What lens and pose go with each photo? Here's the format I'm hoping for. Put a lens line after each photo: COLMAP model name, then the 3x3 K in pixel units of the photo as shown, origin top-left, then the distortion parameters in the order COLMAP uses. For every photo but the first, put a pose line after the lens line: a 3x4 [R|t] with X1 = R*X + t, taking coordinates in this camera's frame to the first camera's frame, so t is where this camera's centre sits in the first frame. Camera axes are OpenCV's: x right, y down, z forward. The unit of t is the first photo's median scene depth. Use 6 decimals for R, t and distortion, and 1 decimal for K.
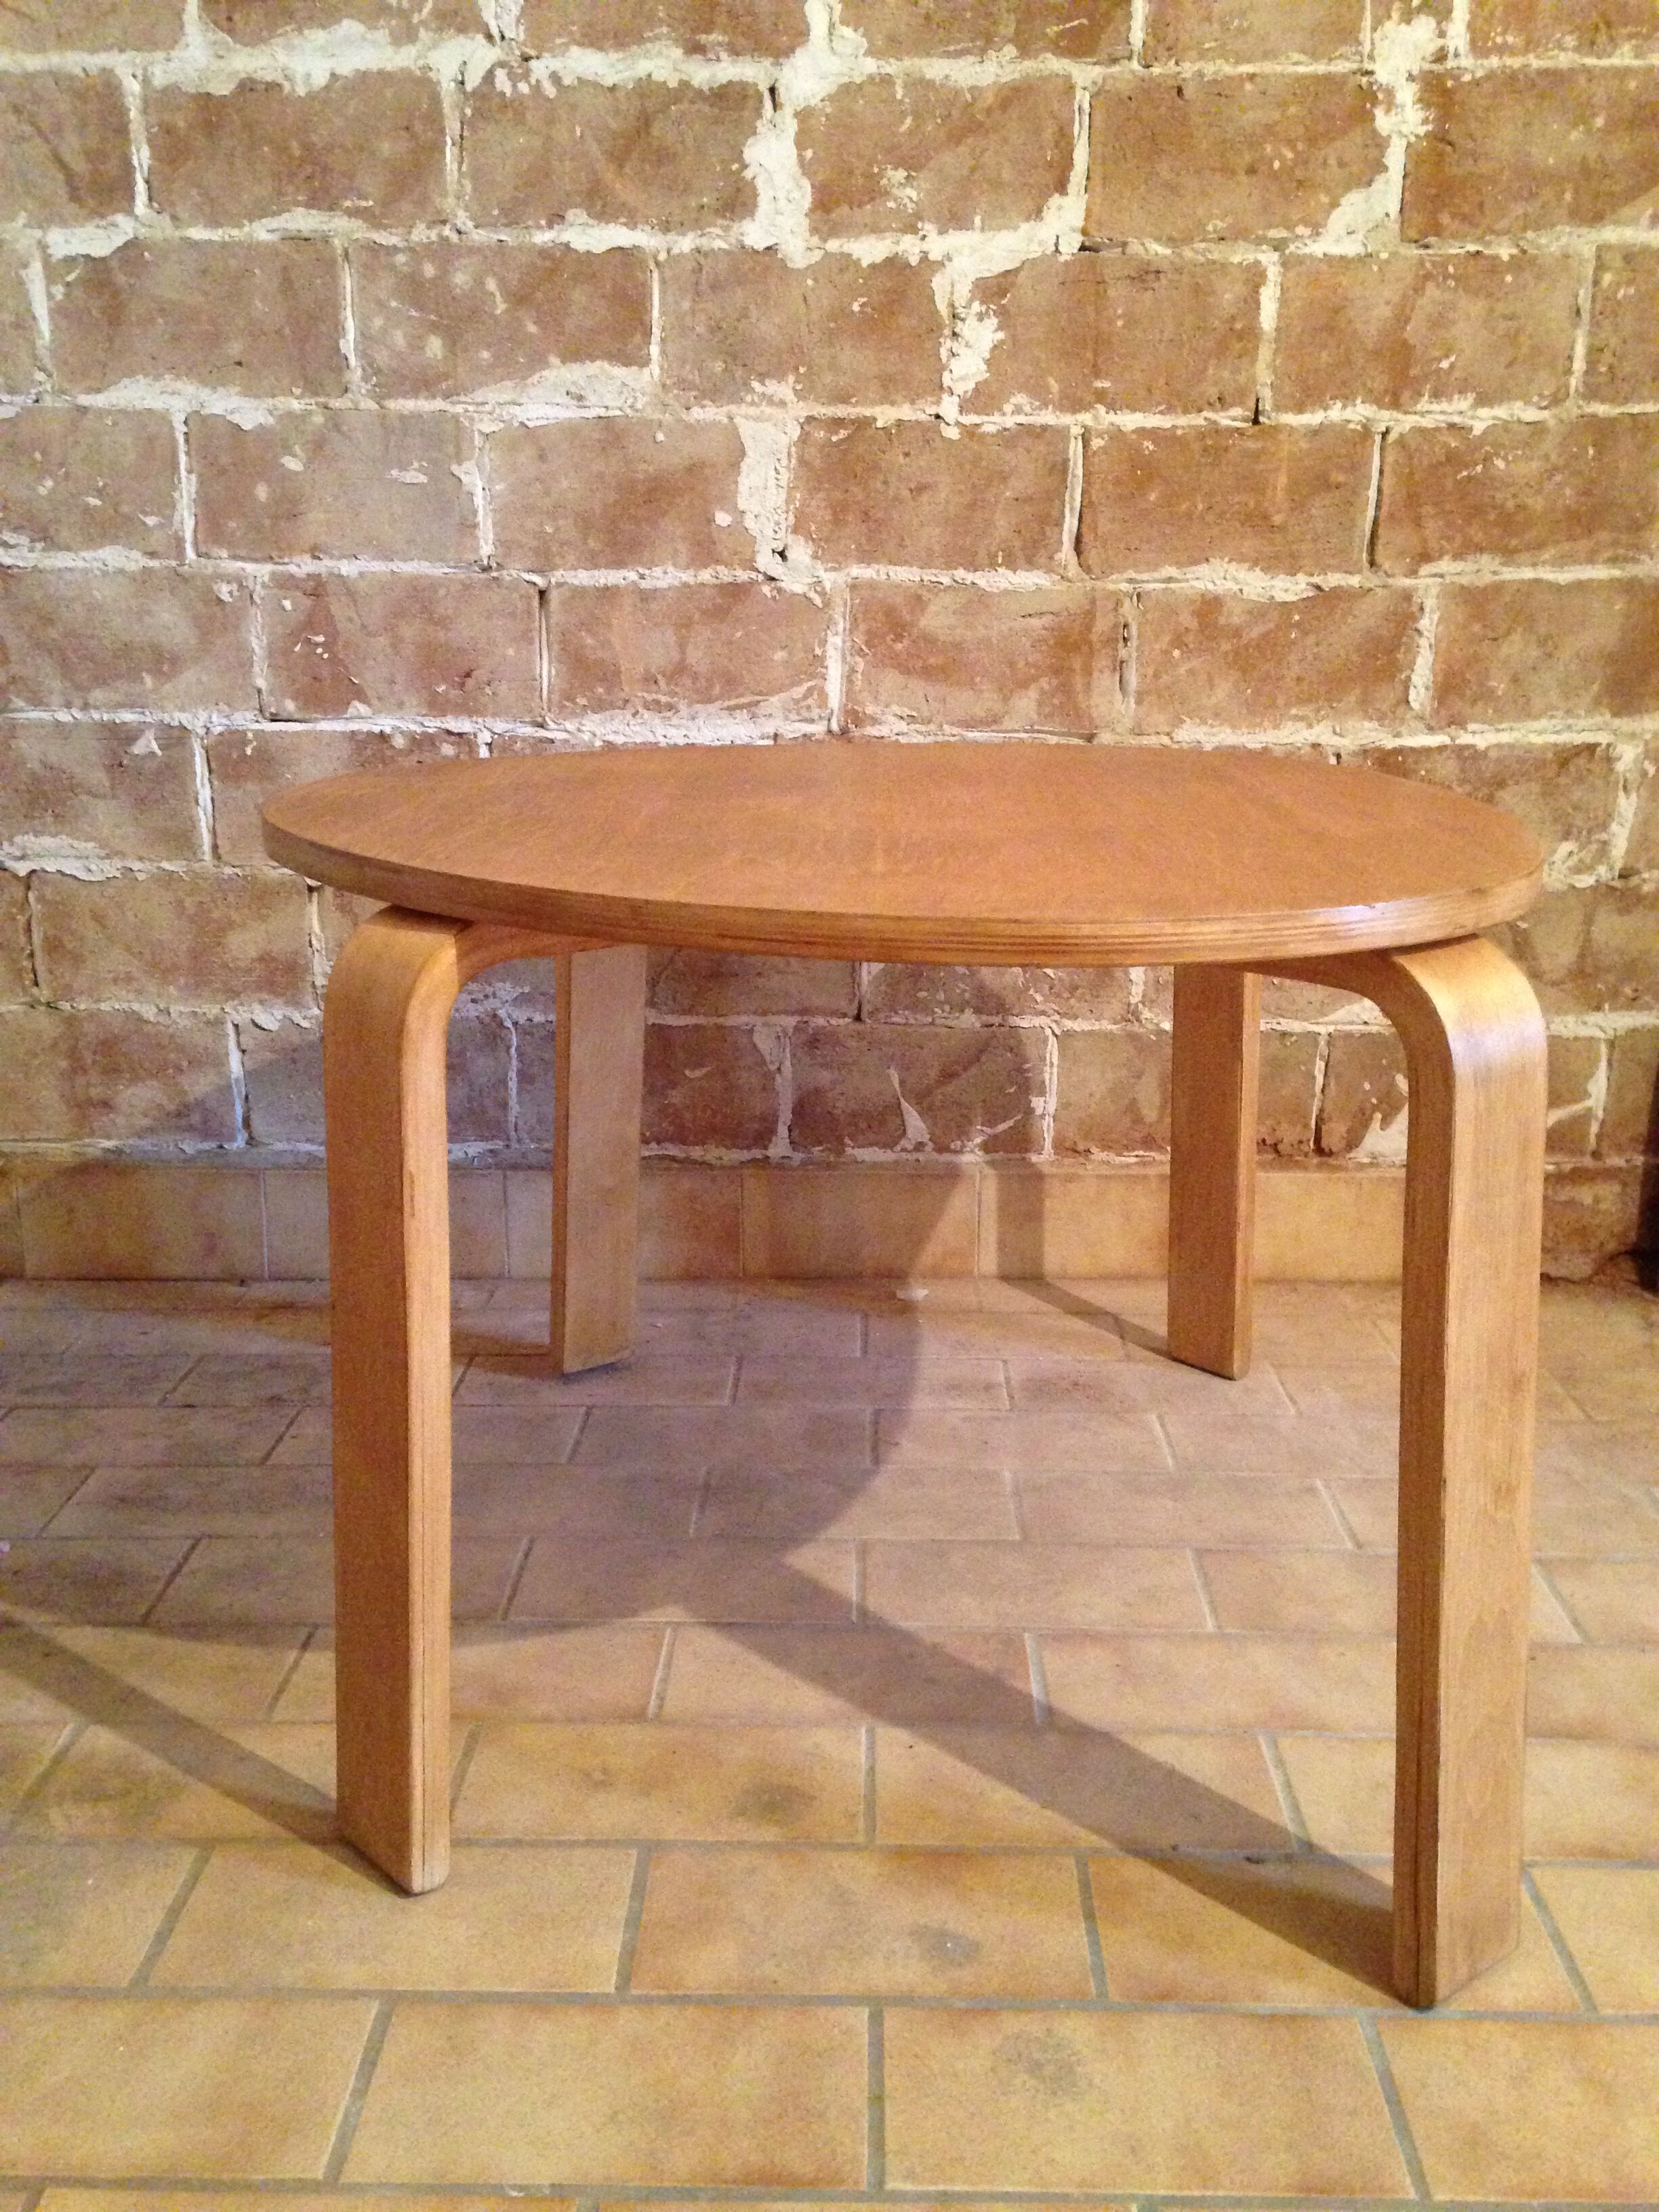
lens RADIAL K [[2013.7, 0, 836.2], [0, 2013.7, 1107.3], [0, 0, 1]] dist [0.212914, -0.293261]
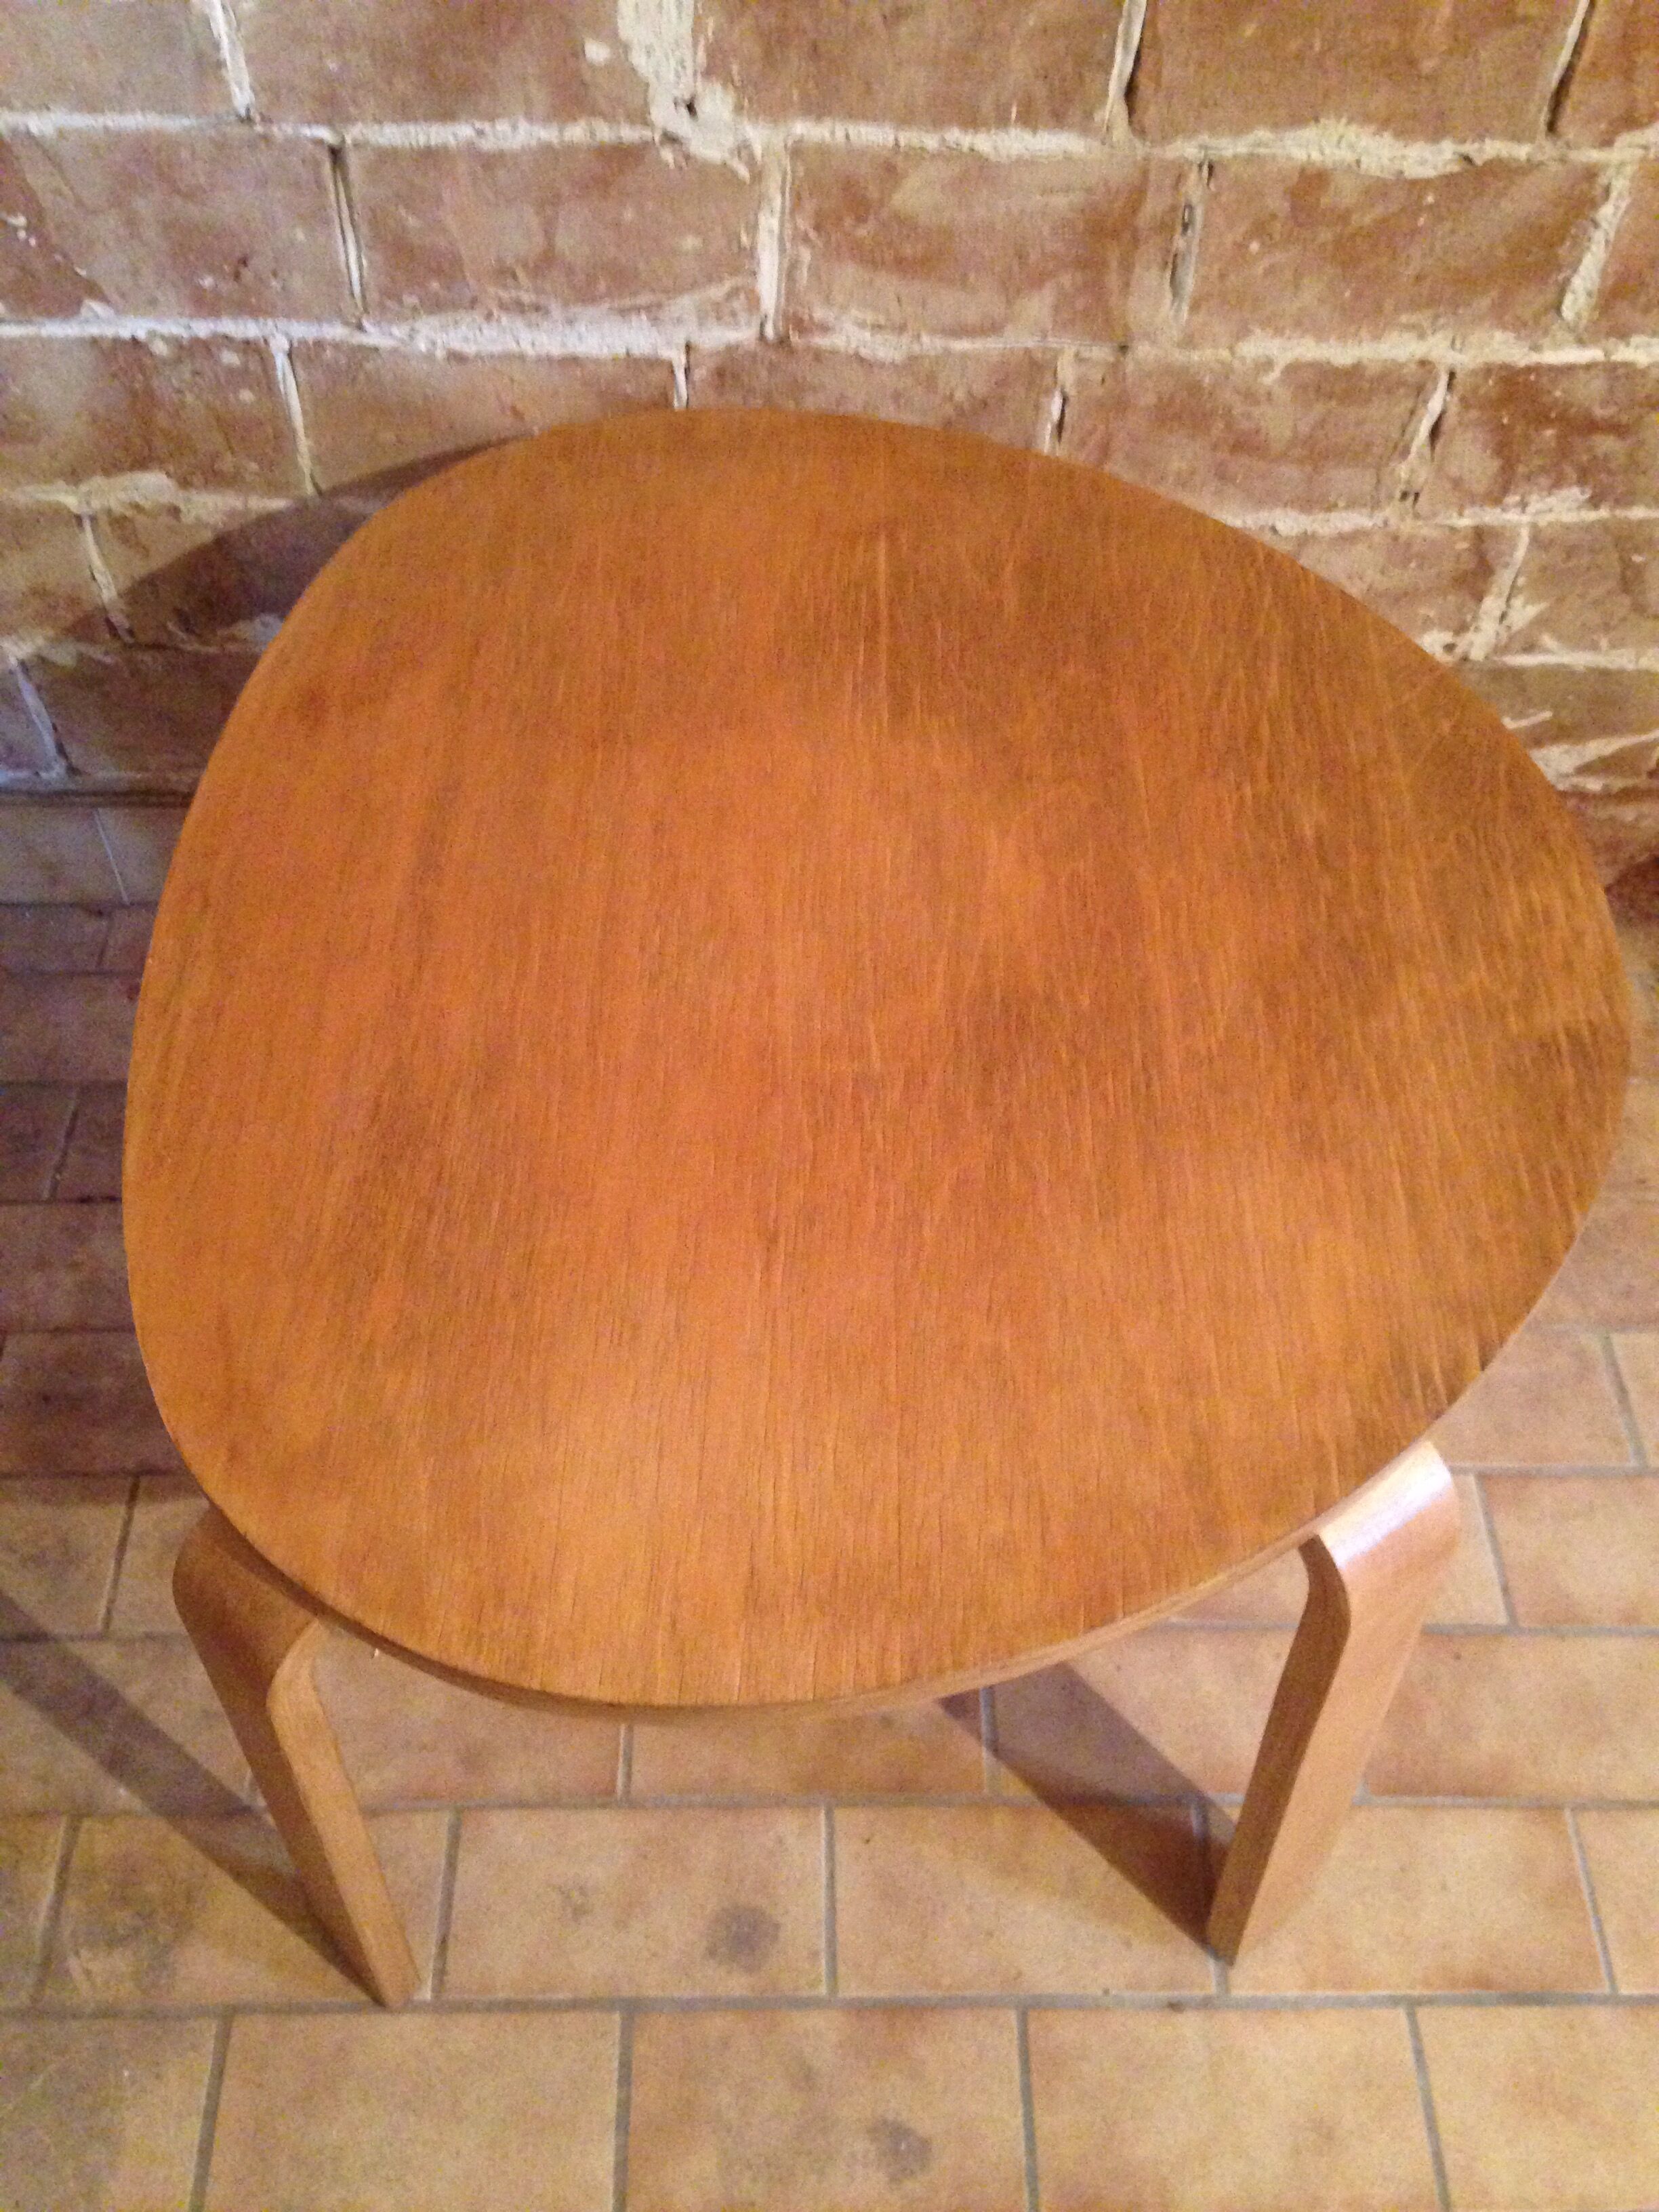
lens RADIAL K [[2022.4, 0, 837.1], [0, 2022.4, 1107.0], [0, 0, 1]] dist [0.153392, -0.216773]
pose [[0.999233, -0.016168, 0.035673, -0.007476], [-0.009244, 0.787724, 0.615960, -0.425374], [-0.038060, -0.615817, 0.786970, 0.260786]]
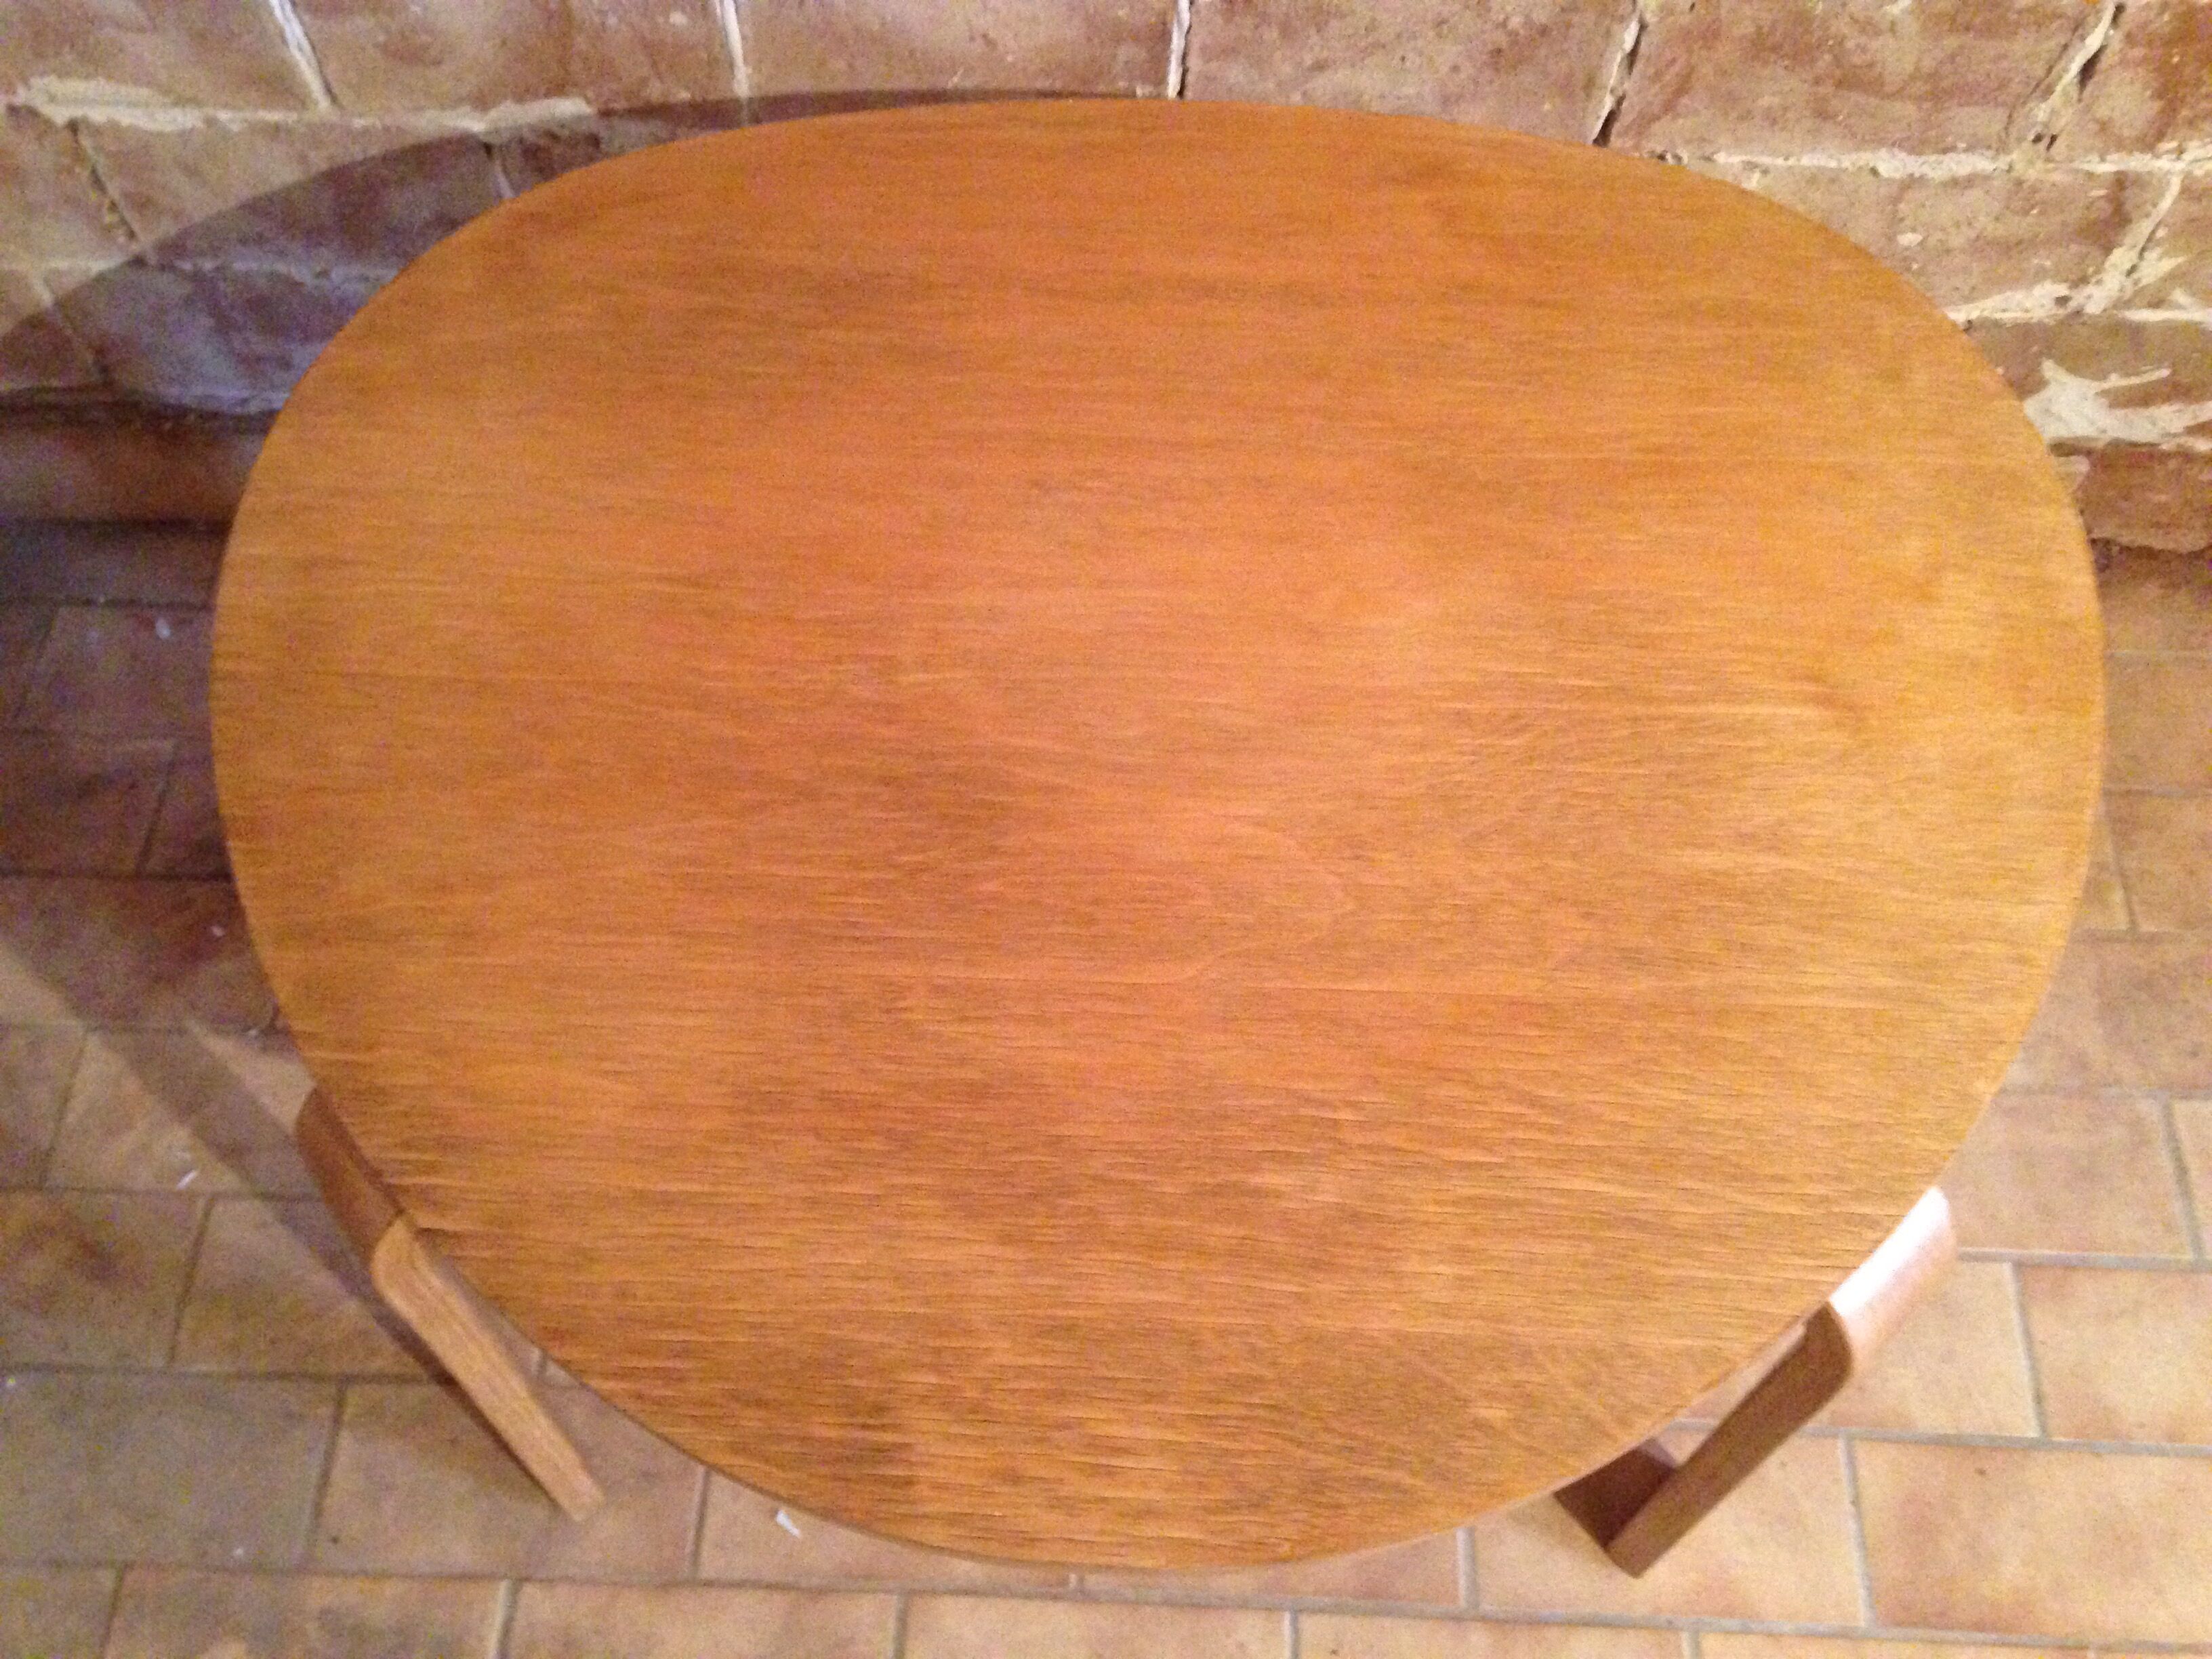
lens RADIAL K [[2022.4, 0, 1106.0], [0, 2022.4, 829.5], [0, 0, 1]] dist [0.153392, -0.216773]
pose [[0.999708, 0.015481, -0.018550, -0.041310], [0.003062, 0.680408, 0.732827, -0.463357], [0.023967, -0.732670, 0.680162, 0.397651]]
